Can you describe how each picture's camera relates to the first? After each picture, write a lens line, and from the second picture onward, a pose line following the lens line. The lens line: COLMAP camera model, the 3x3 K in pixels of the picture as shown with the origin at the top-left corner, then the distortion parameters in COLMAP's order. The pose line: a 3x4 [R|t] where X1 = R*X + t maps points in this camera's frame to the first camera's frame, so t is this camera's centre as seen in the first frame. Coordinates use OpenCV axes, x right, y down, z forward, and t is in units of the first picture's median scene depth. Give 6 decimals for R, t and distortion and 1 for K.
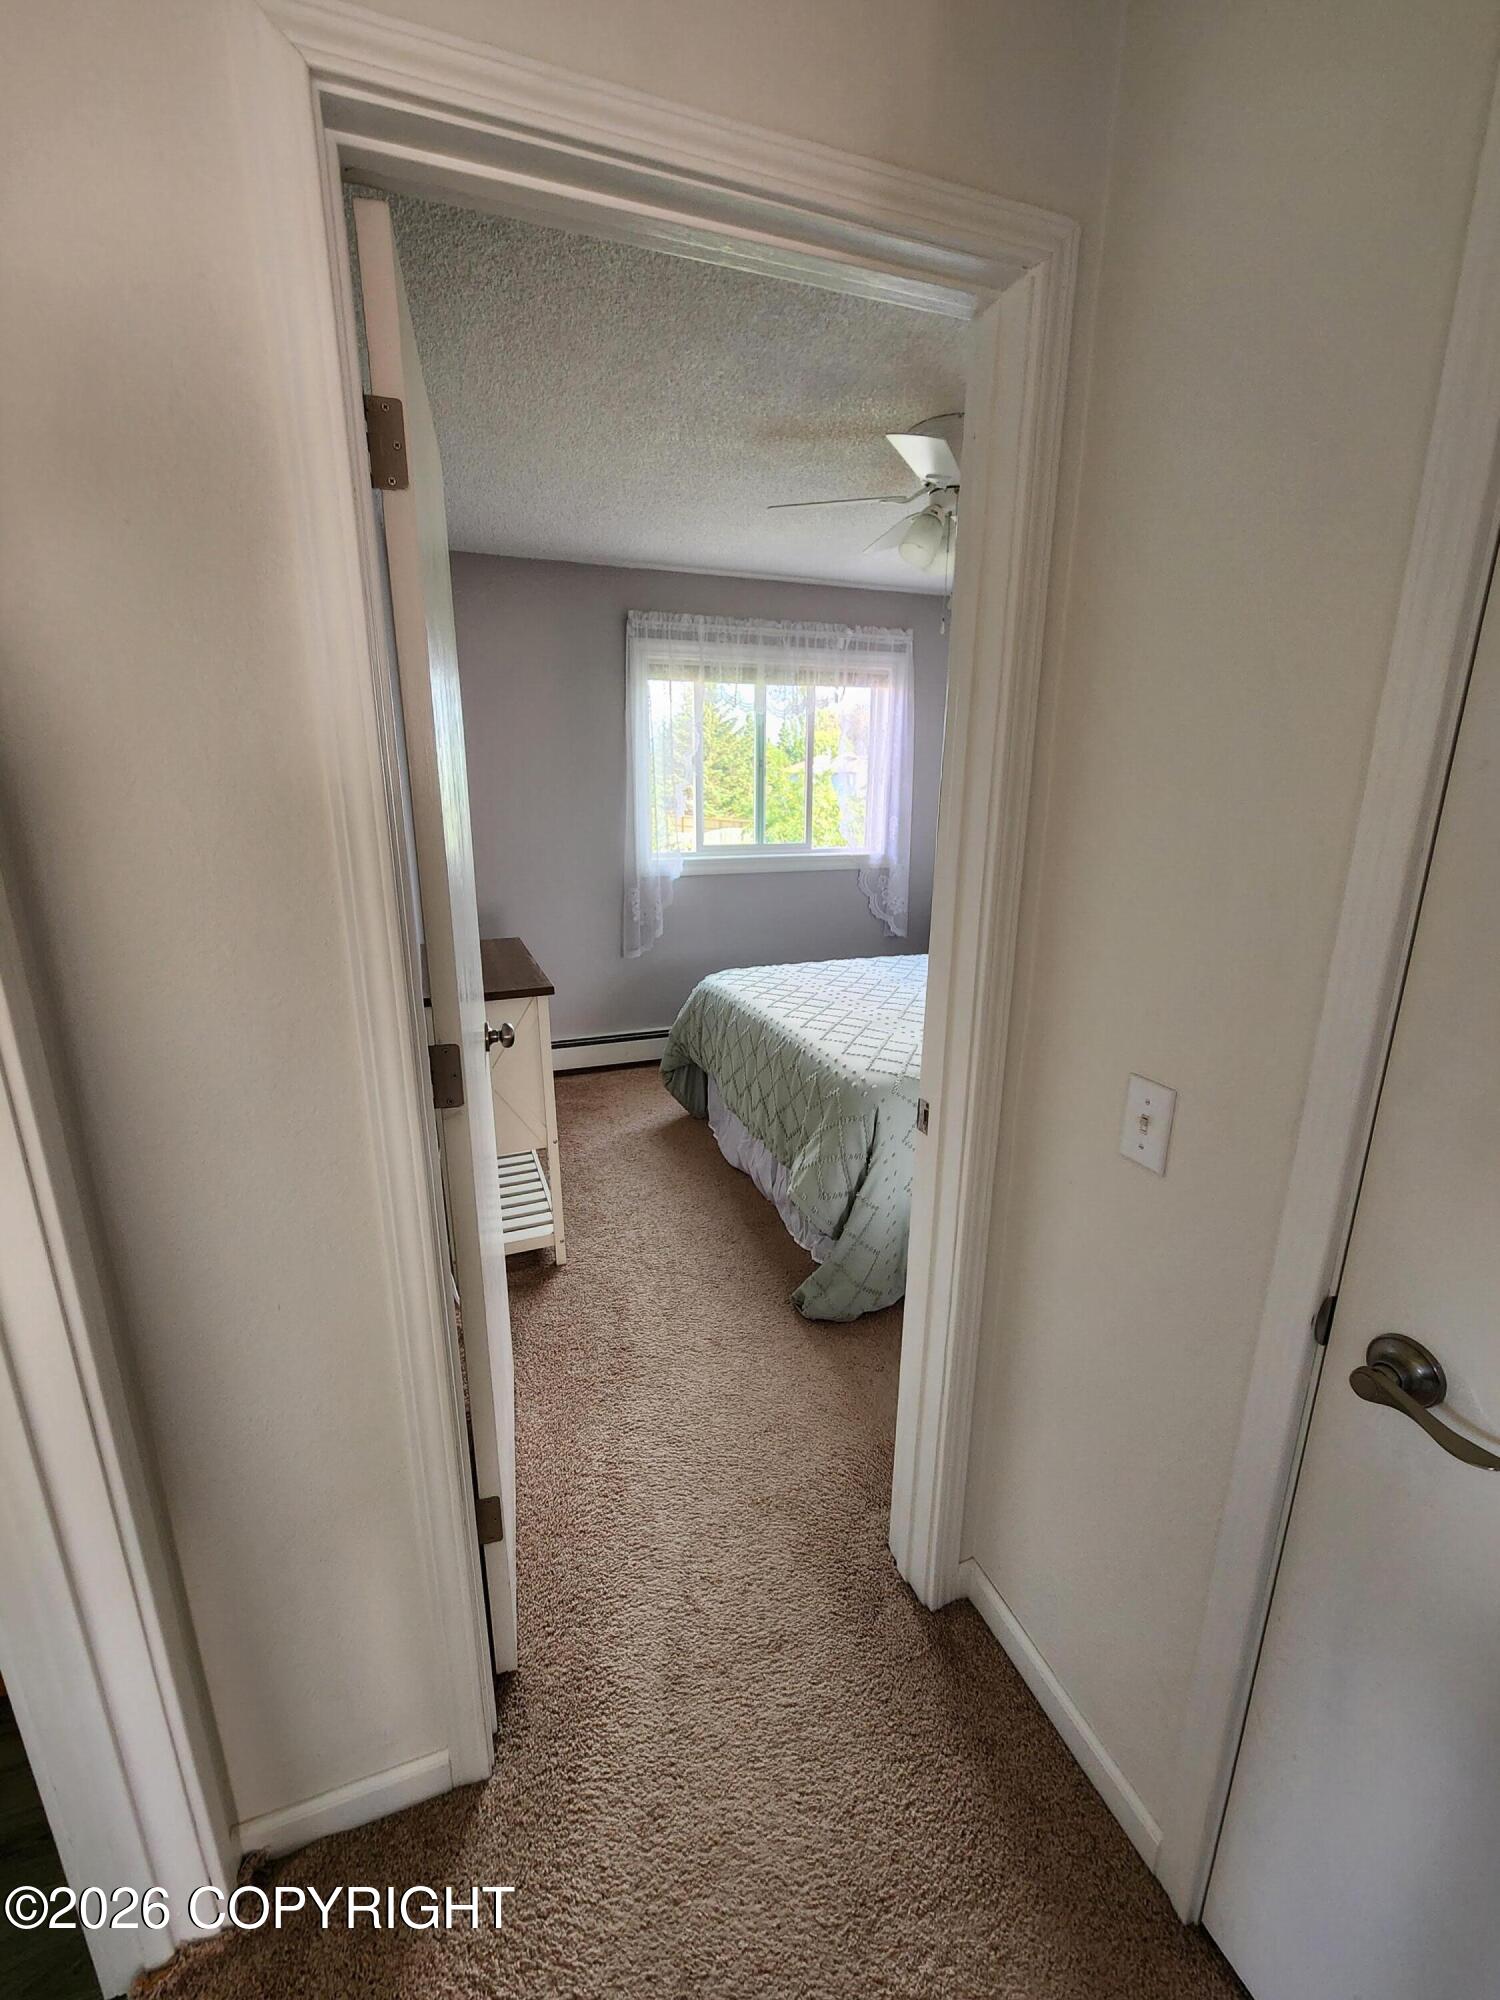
lens RADIAL K [[814.0, 0, 733.1], [0, 814.0, 1001.2], [0, 0, 1]] dist [0.000419, 0.000516]
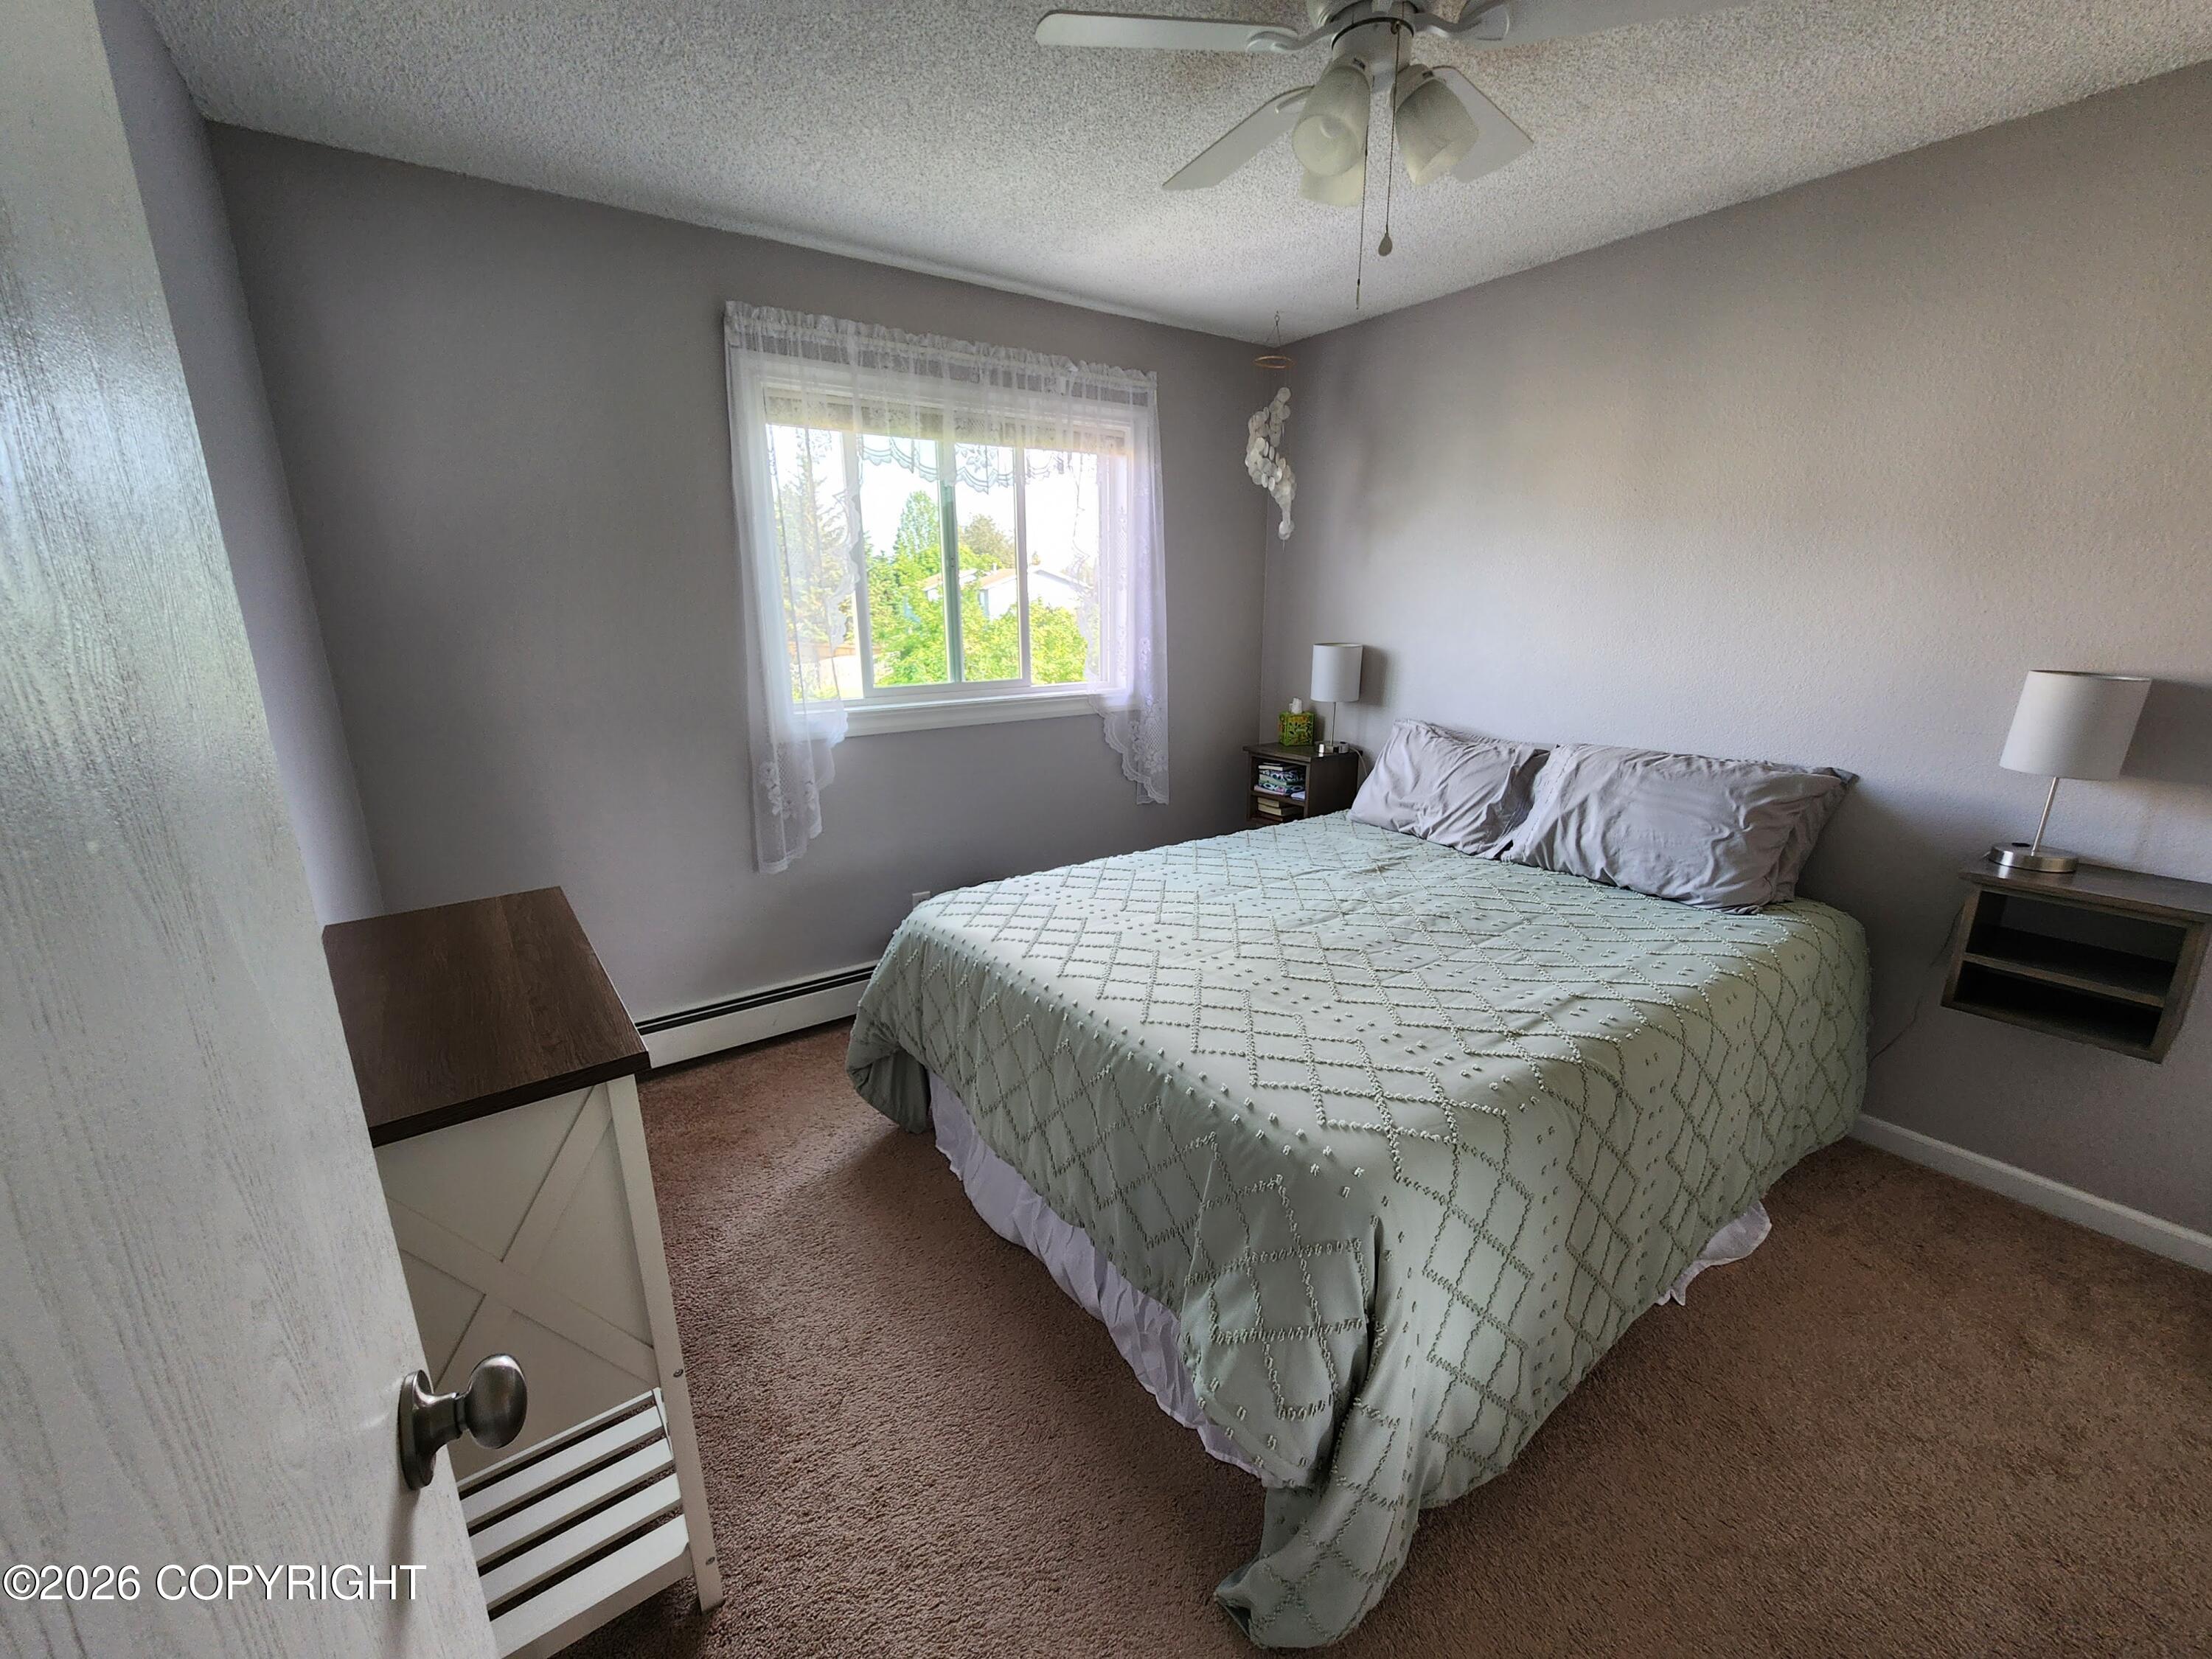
lens RADIAL K [[900.3, 0, 1107.6], [0, 900.3, 840.1], [0, 0, 1]] dist [0.000419, 0.000516]
pose [[0.961511, -0.079075, 0.263141, -0.063802], [0.079967, 0.996770, 0.007333, -0.069505], [-0.262871, 0.013992, 0.964729, 0.294861]]
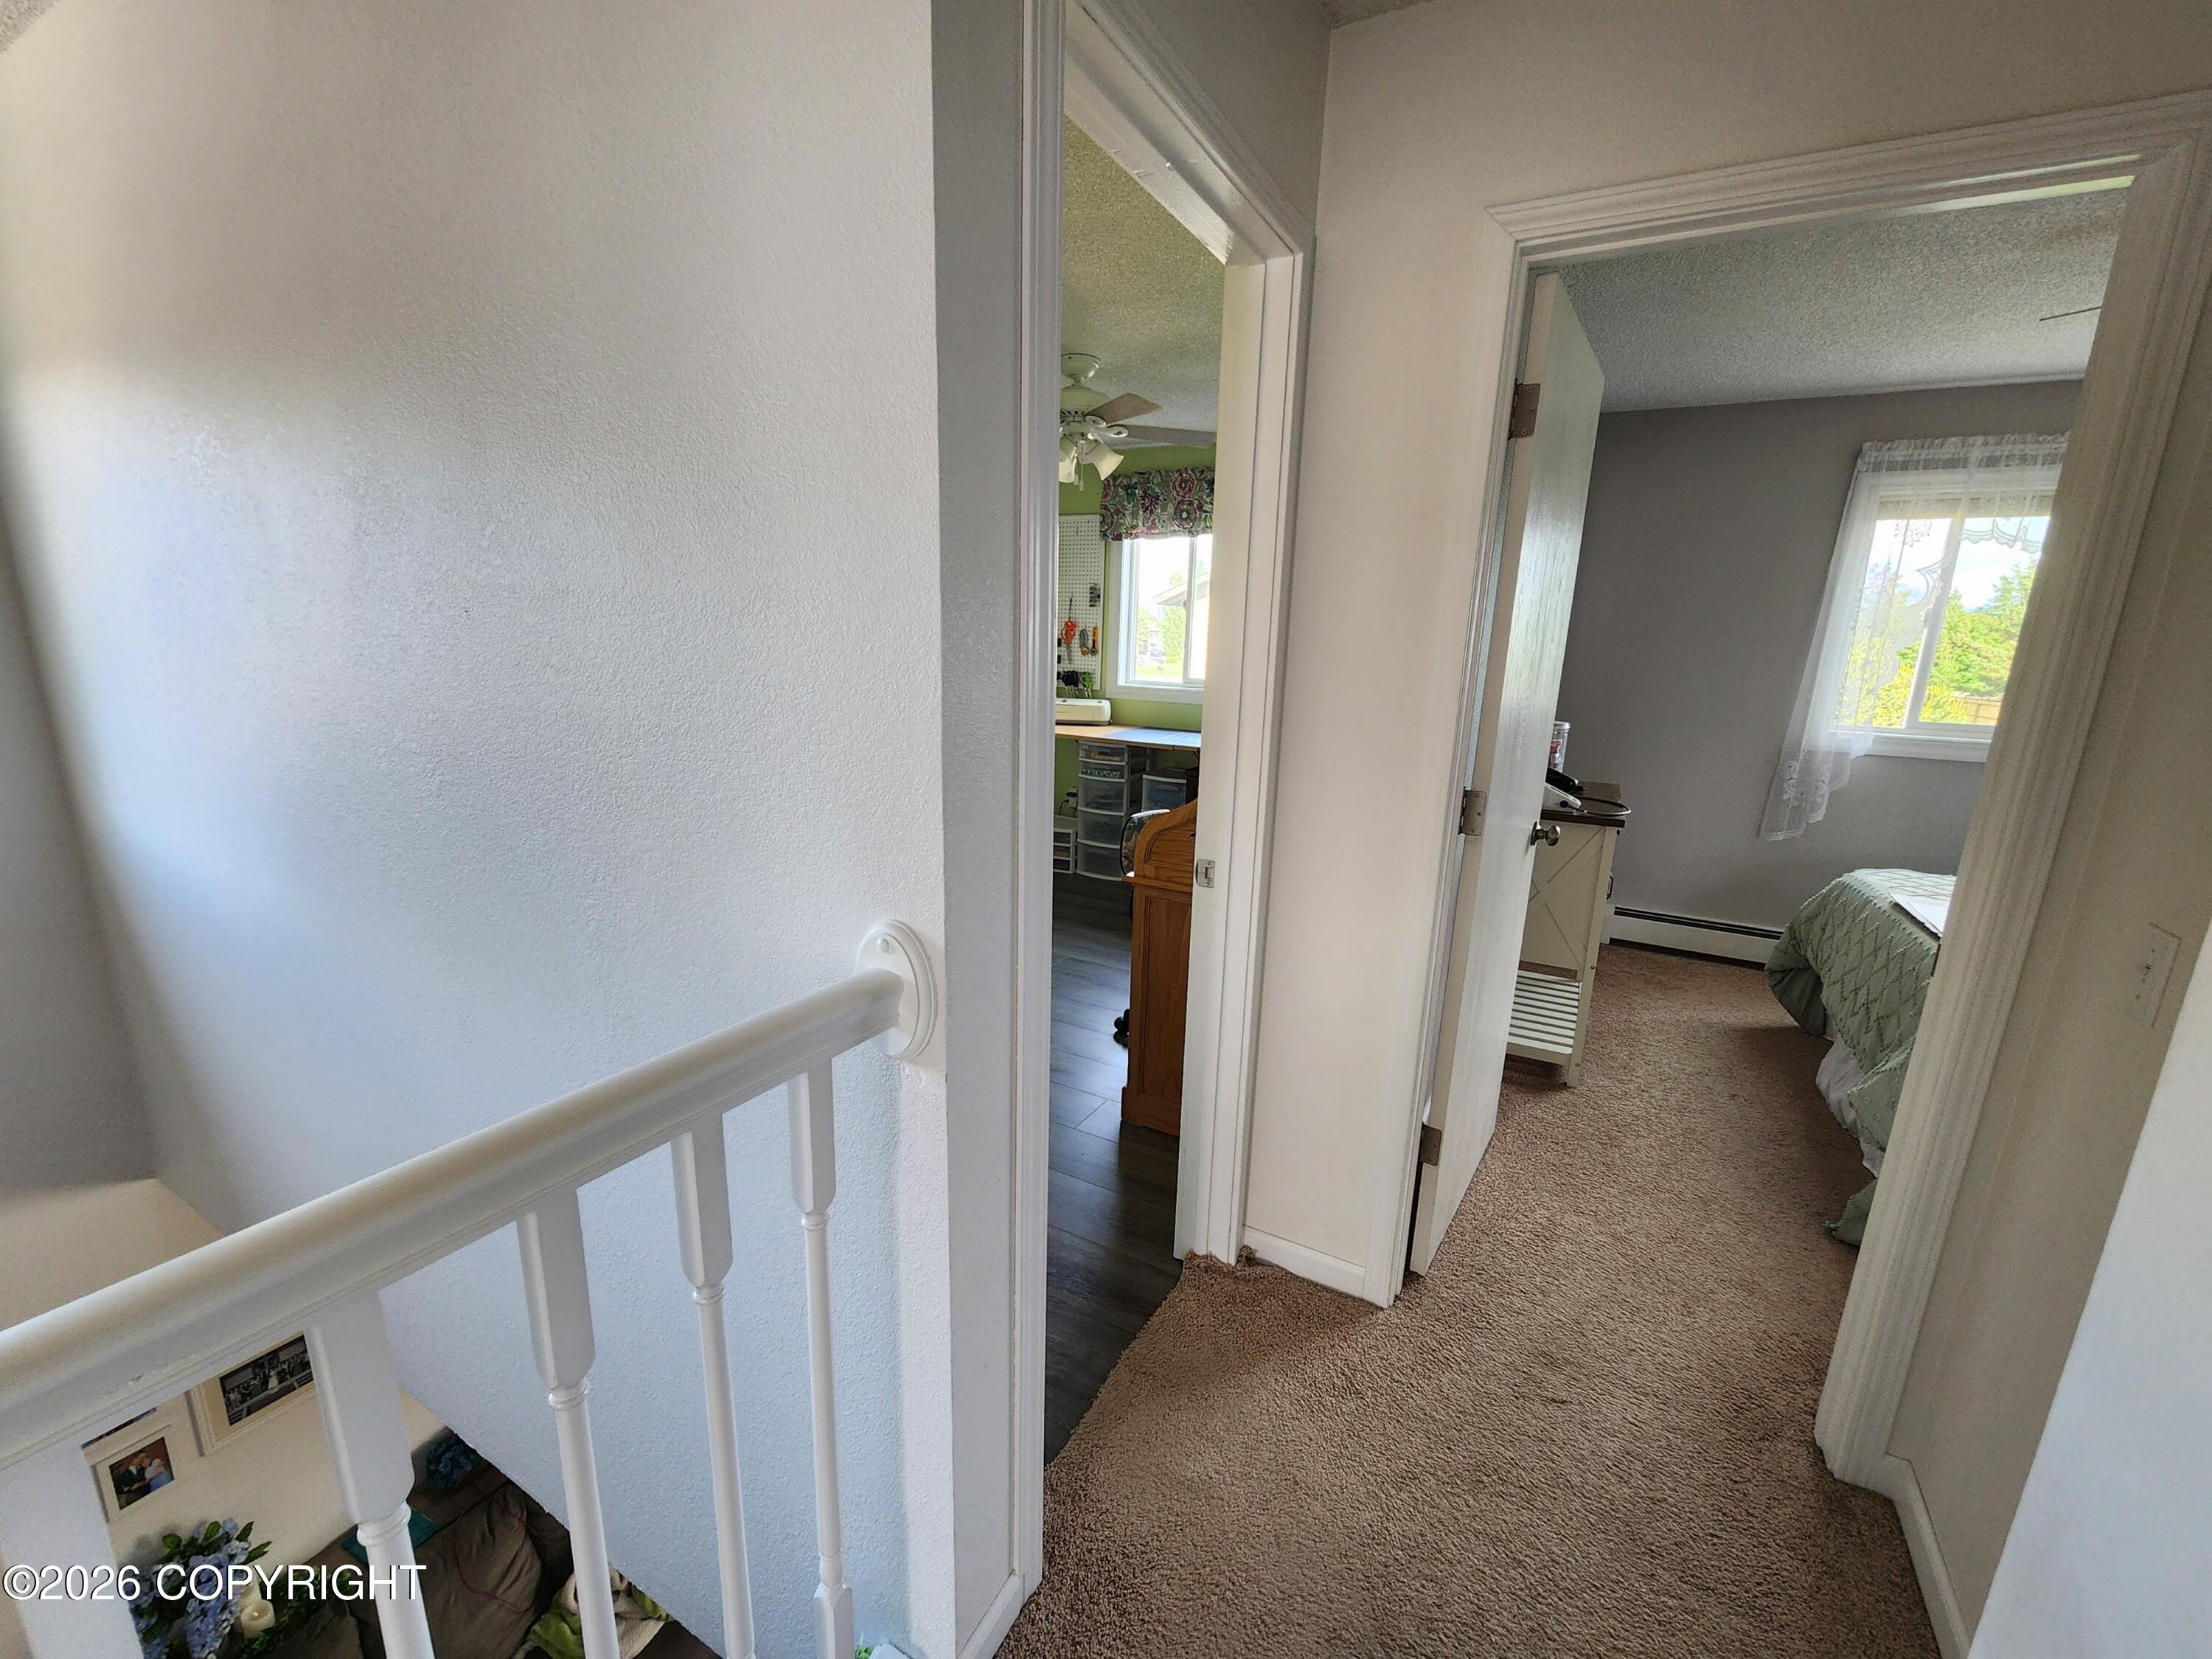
lens RADIAL K [[900.3, 0, 1101.6], [0, 900.3, 840.0], [0, 0, 1]] dist [0.000419, 0.000516]
pose [[0.653083, 0.192639, -0.732375, 0.124602], [-0.225691, 0.972668, 0.054588, 0.060563], [0.722874, 0.129639, 0.678710, -0.179372]]
